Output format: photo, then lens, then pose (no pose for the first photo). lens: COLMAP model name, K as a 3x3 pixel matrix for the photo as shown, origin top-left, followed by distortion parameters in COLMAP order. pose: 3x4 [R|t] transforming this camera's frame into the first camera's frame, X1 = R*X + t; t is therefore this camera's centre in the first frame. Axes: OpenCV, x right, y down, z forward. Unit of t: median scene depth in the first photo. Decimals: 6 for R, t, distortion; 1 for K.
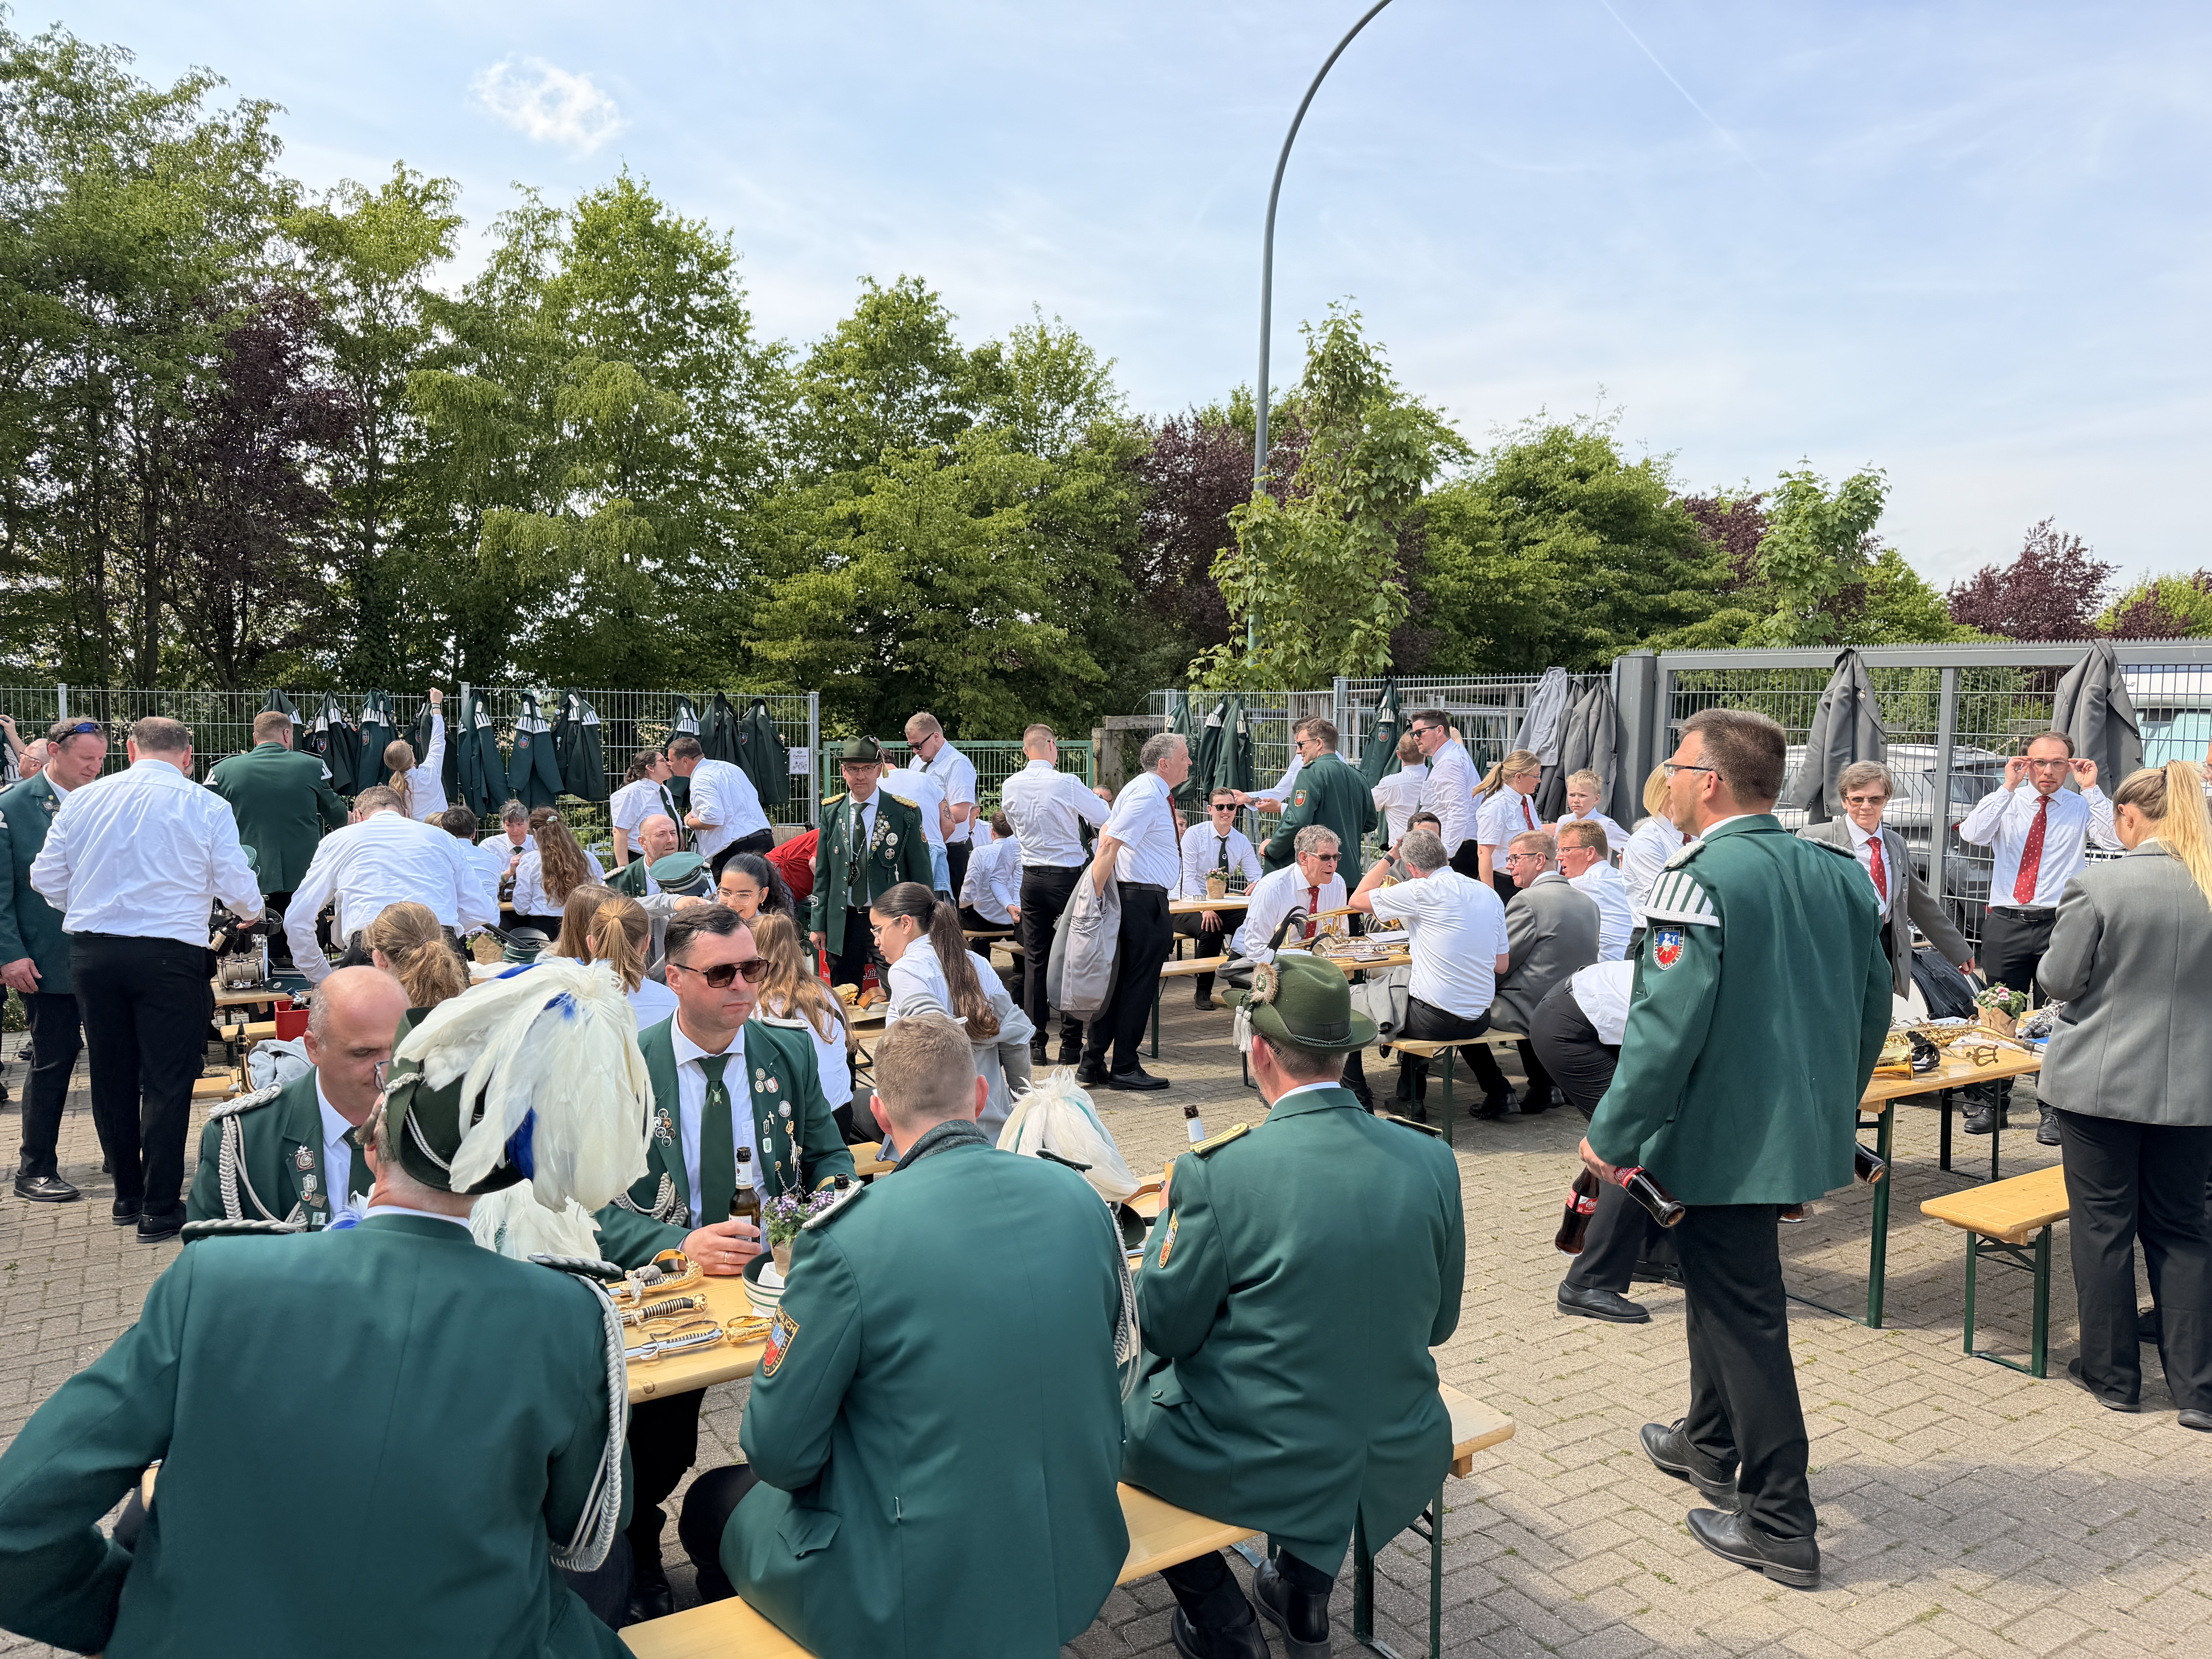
lens RADIAL K [[1582.3, 0, 1115.9], [0, 1582.3, 857.8], [0, 0, 1]] dist [0.131083, -0.196455]
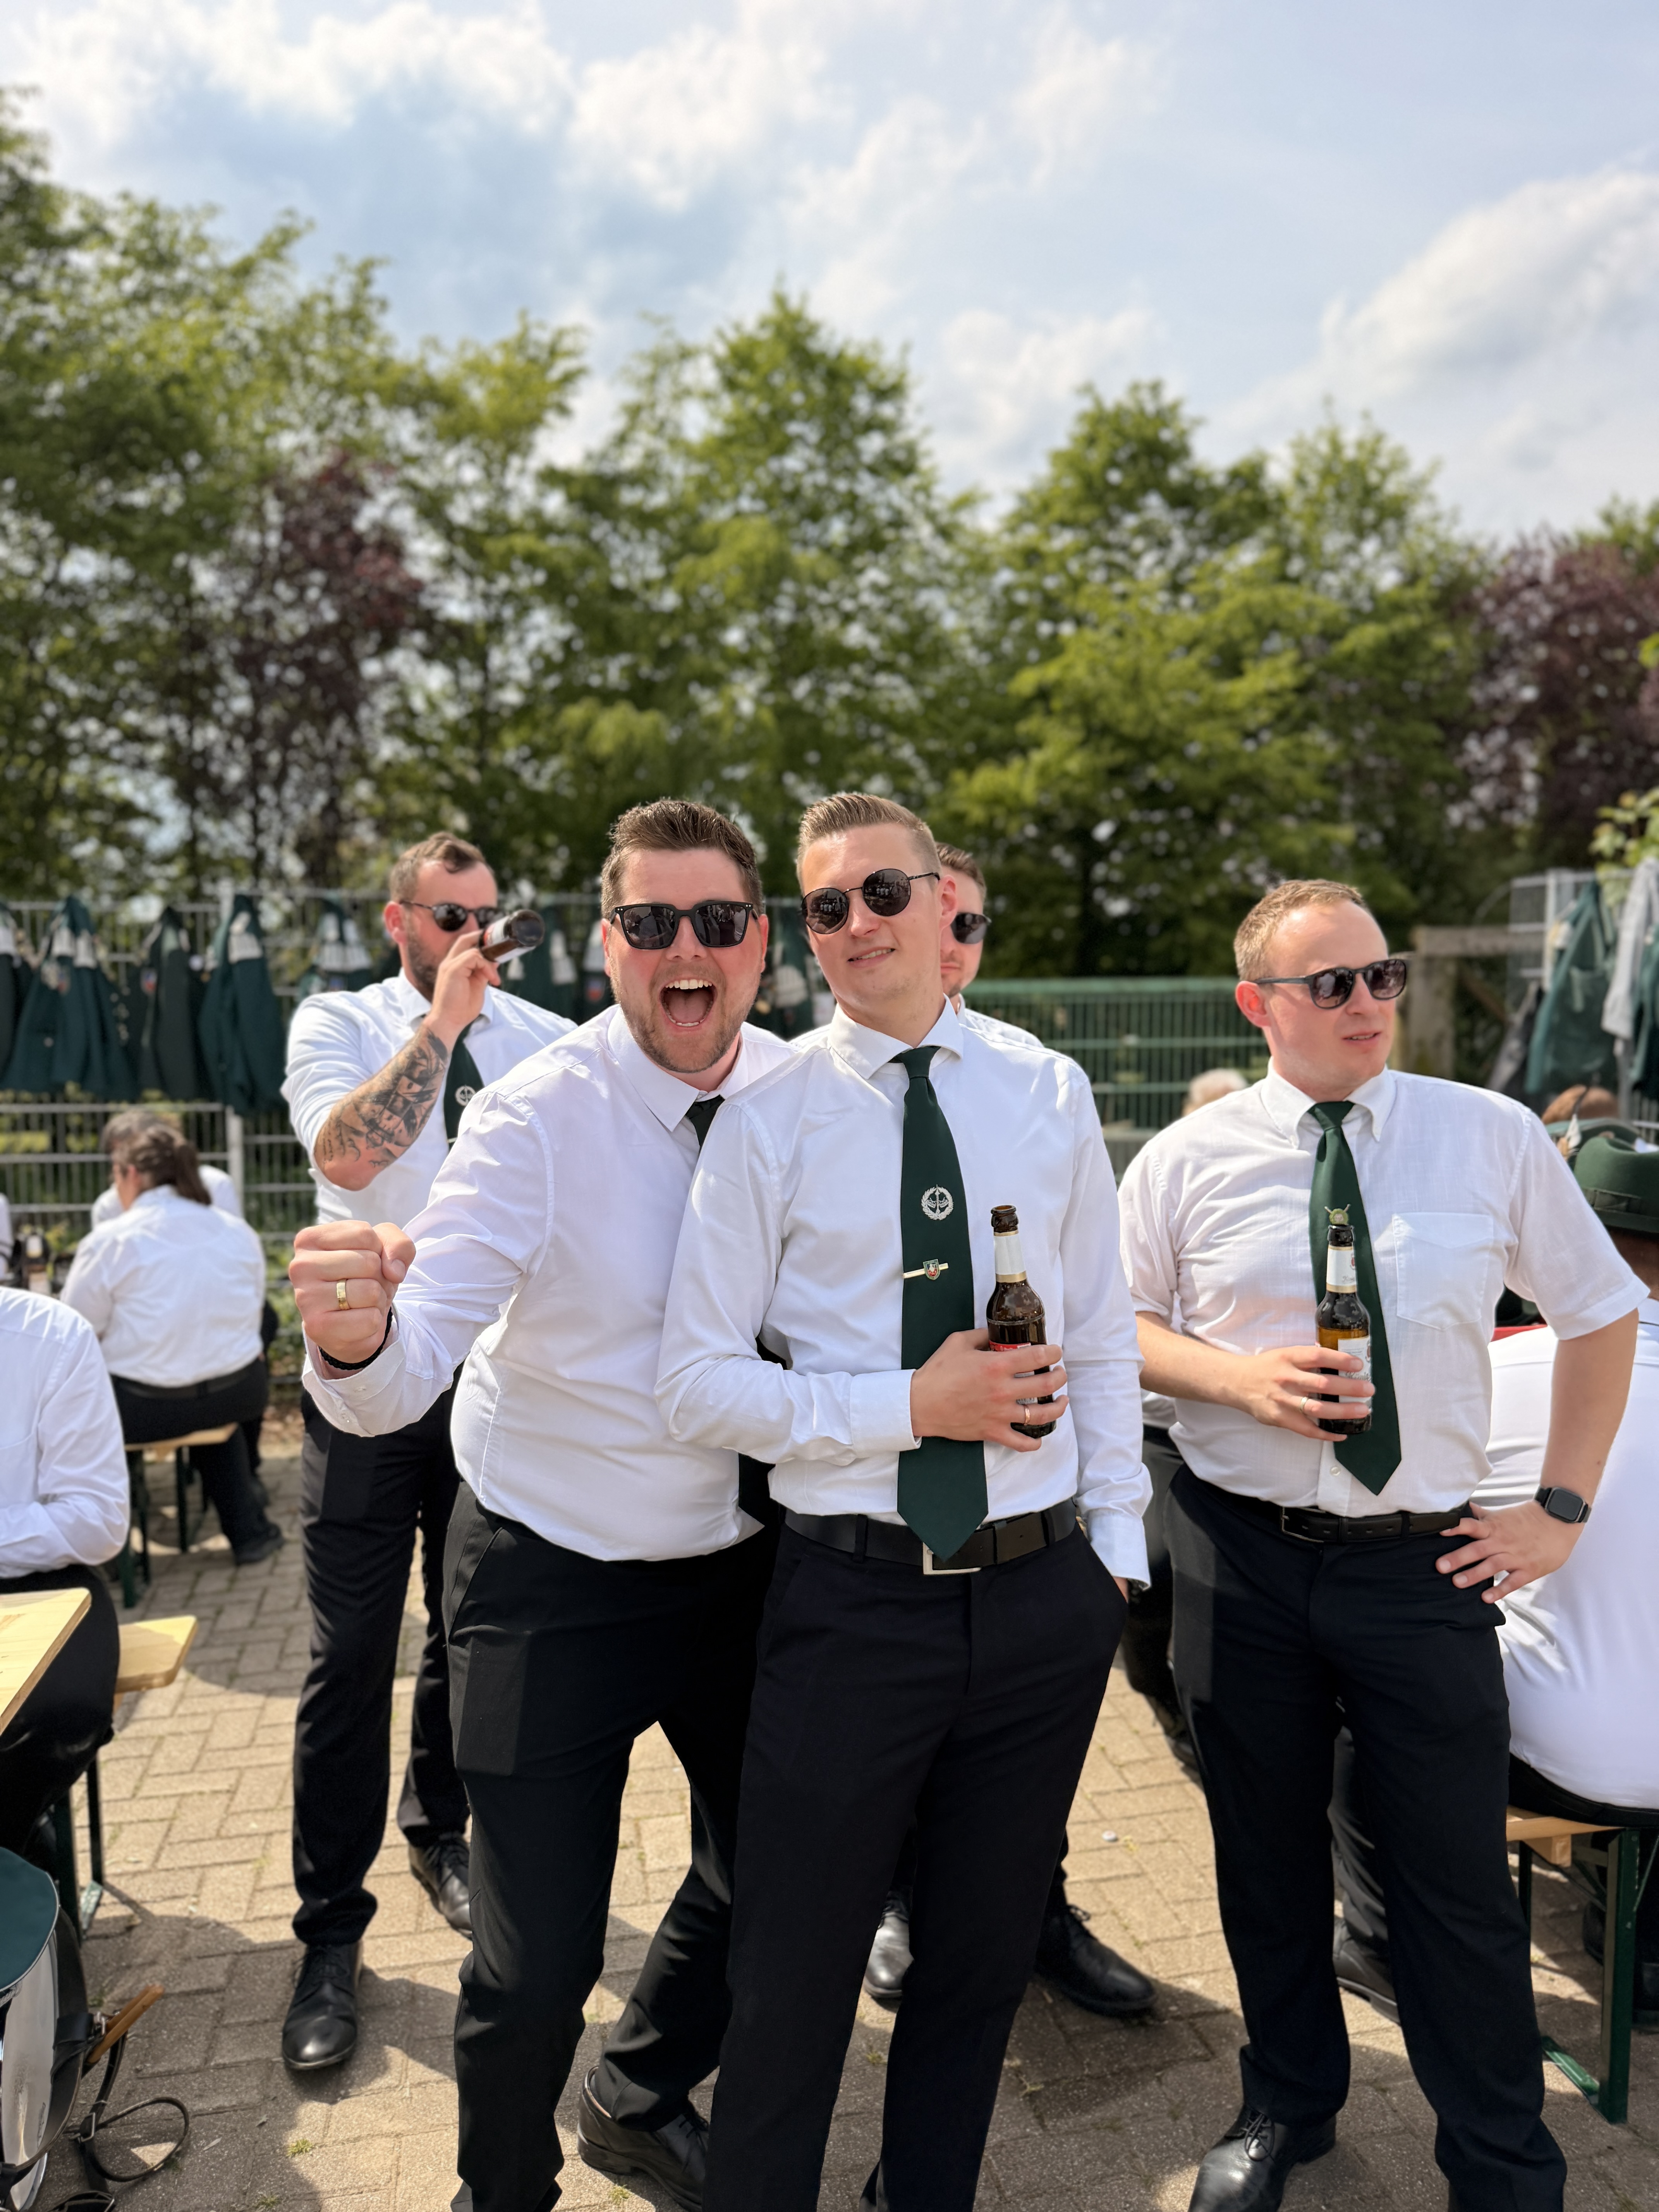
lens RADIAL K [[1546.0, 0, 829.5], [0, 1546.0, 1106.0], [0, 0, 1]] dist [0.005070, -0.086174]
pose [[0.932659, 0.024784, -0.359907, -0.000225], [-0.031815, 0.999401, -0.013623, -0.015860], [0.359354, 0.024156, 0.932889, 0.315427]]
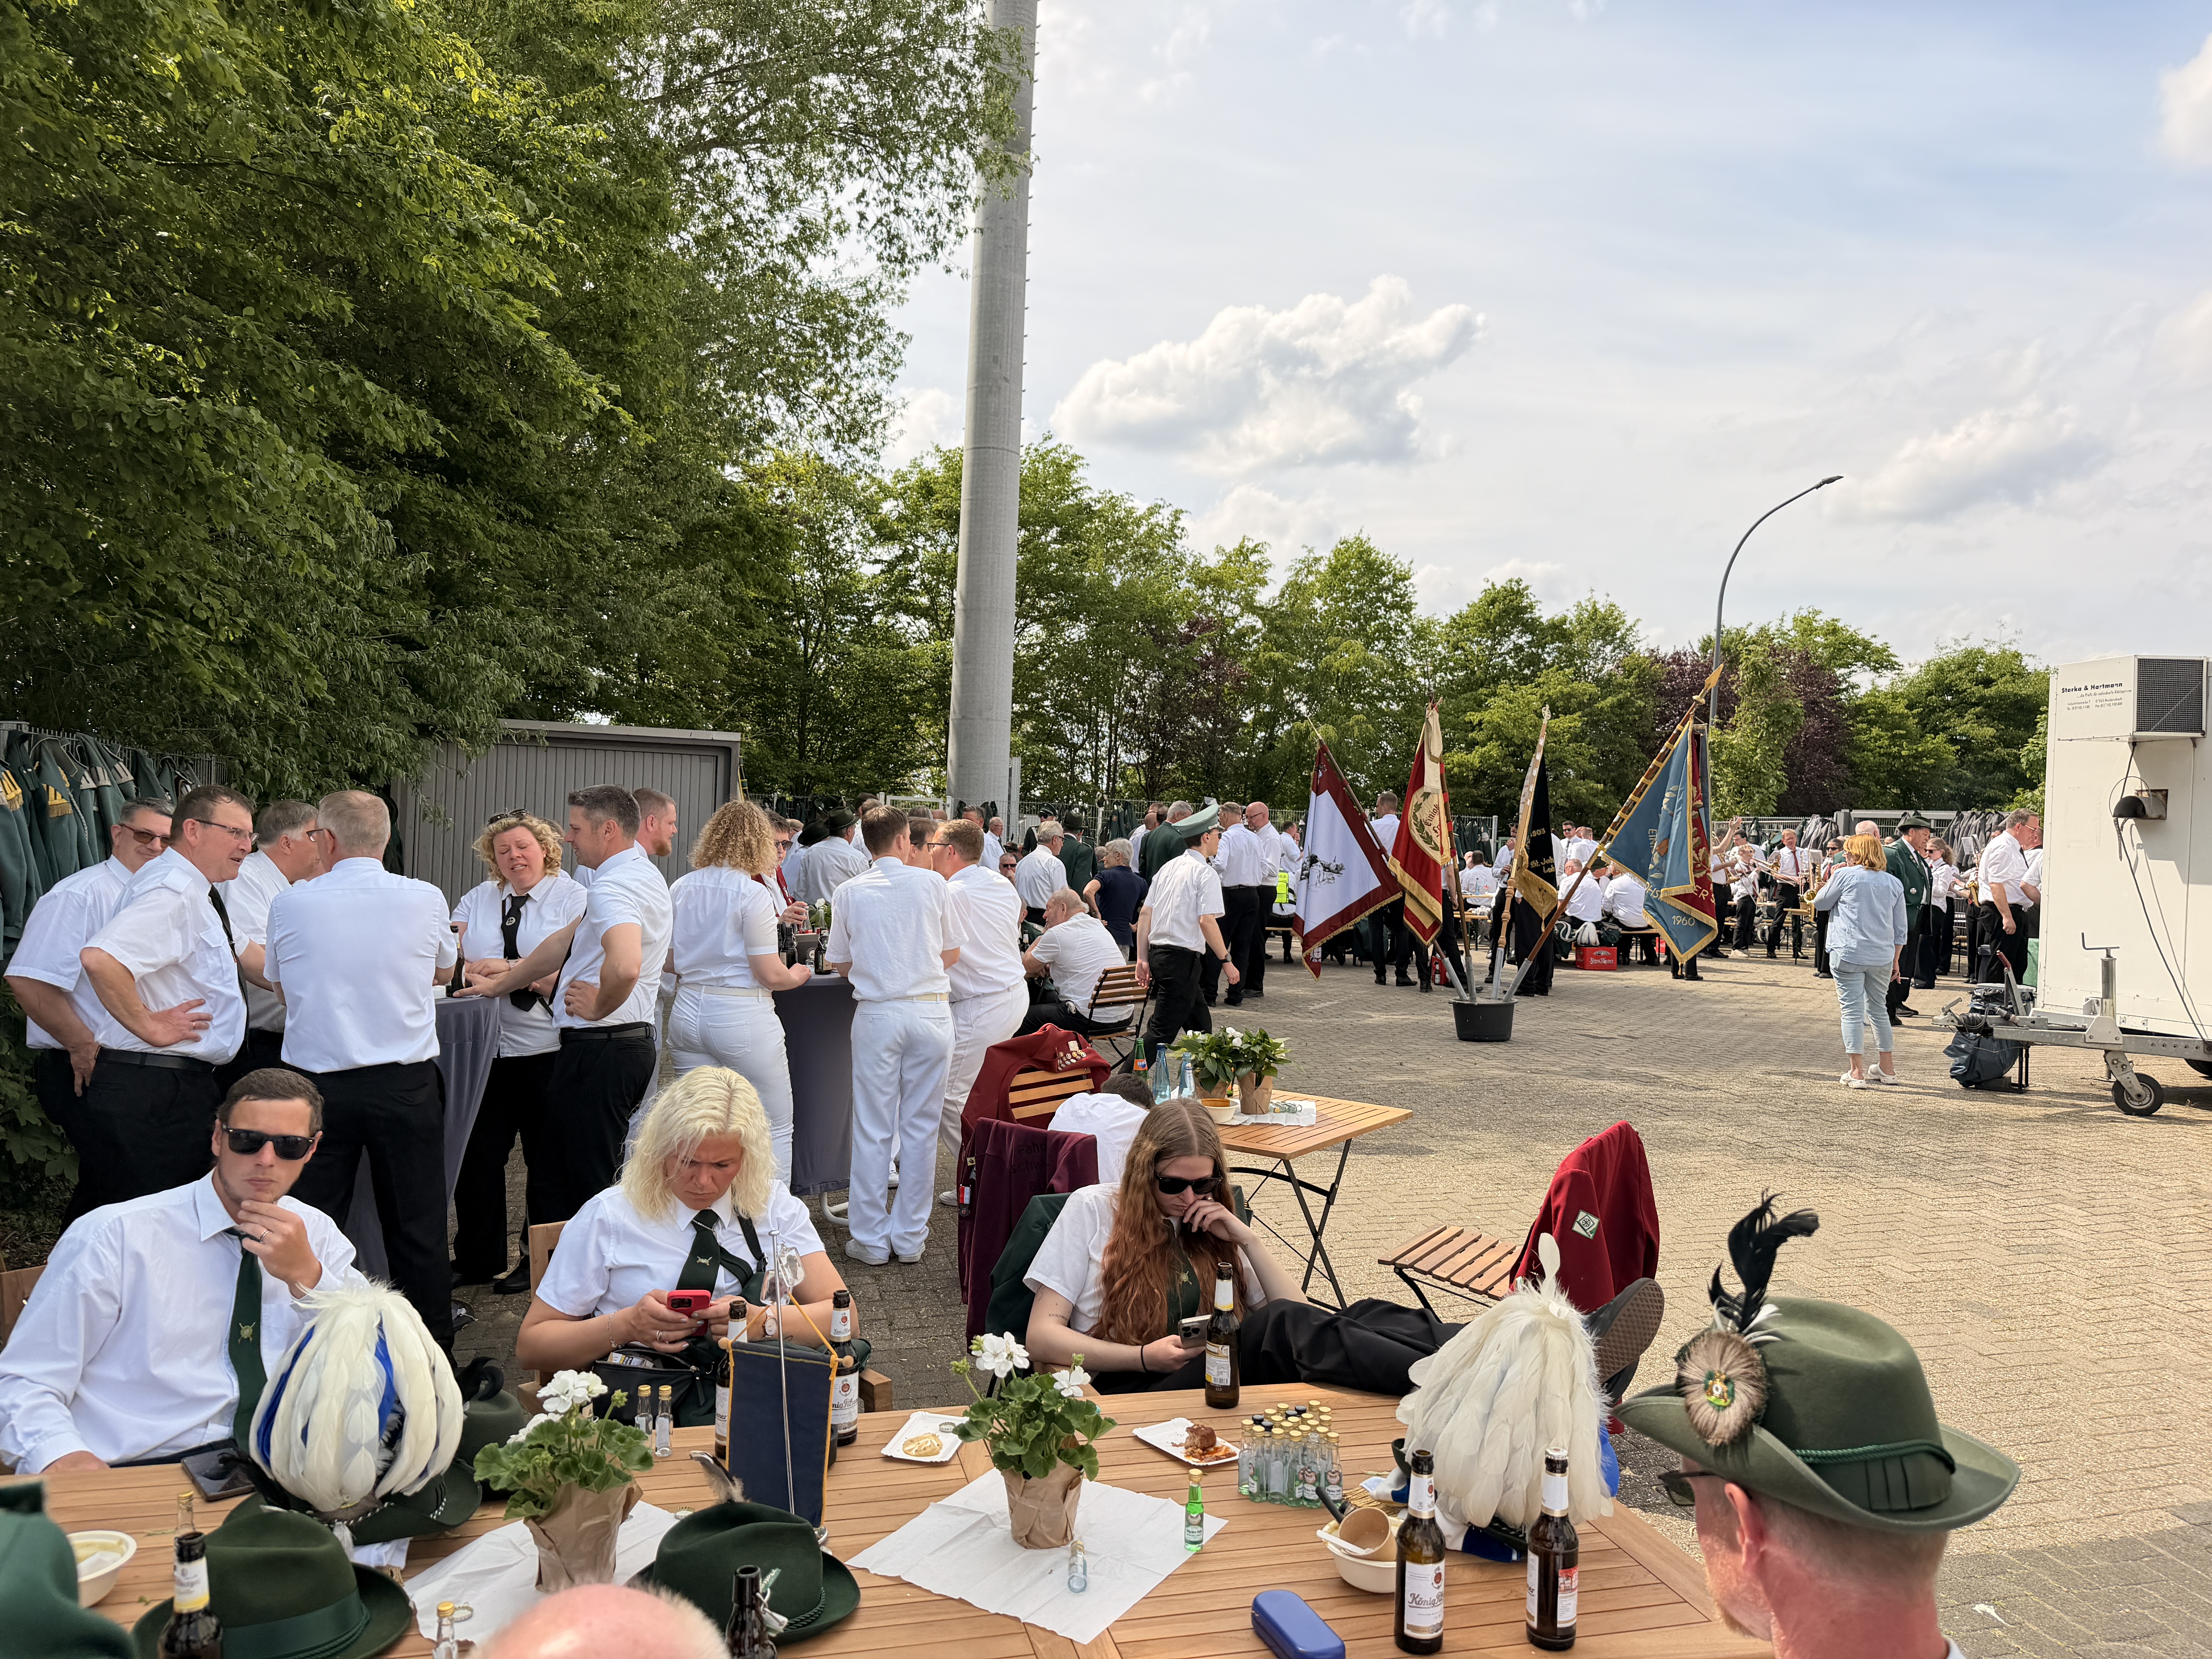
lens RADIAL K [[1582.3, 0, 1115.9], [0, 1582.3, 857.8], [0, 0, 1]] dist [0.131083, -0.196455]
pose [[0.951892, 0.034708, -0.304463, -0.002714], [-0.059630, 0.995552, -0.072940, 0.086702], [0.300577, 0.087586, 0.949727, -0.751319]]
